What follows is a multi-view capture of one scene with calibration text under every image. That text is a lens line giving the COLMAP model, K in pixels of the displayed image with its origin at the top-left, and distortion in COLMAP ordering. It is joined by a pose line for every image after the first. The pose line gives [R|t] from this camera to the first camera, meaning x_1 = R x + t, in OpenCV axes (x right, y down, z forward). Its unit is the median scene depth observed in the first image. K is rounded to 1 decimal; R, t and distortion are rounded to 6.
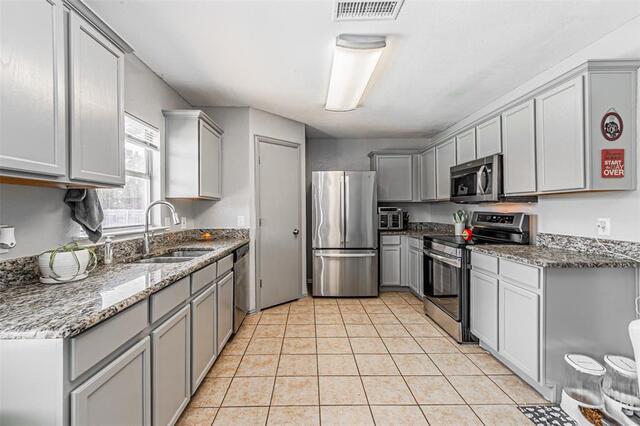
lens RADIAL K [[276.6, 0, 316.3], [0, 276.6, 210.0], [0, 0, 1]] dist [0.000945, 0.000019]
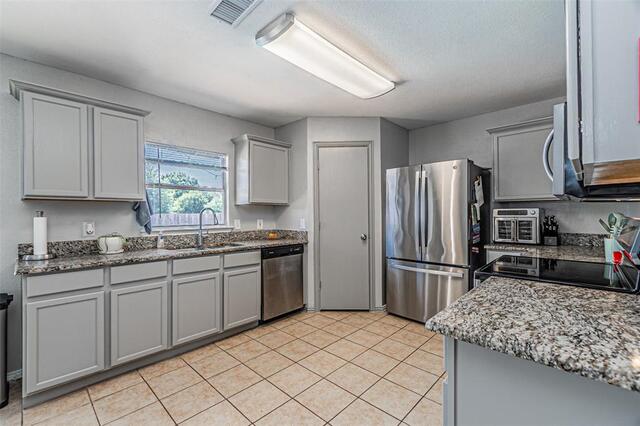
lens RADIAL K [[276.6, 0, 317.1], [0, 276.6, 215.4], [0, 0, 1]] dist [0.000945, 0.000019]
pose [[0.709790, 0.002740, -0.704408, 0.534890], [0.002875, 0.999973, 0.006786, -0.001101], [0.704407, -0.006842, 0.709763, 0.266599]]
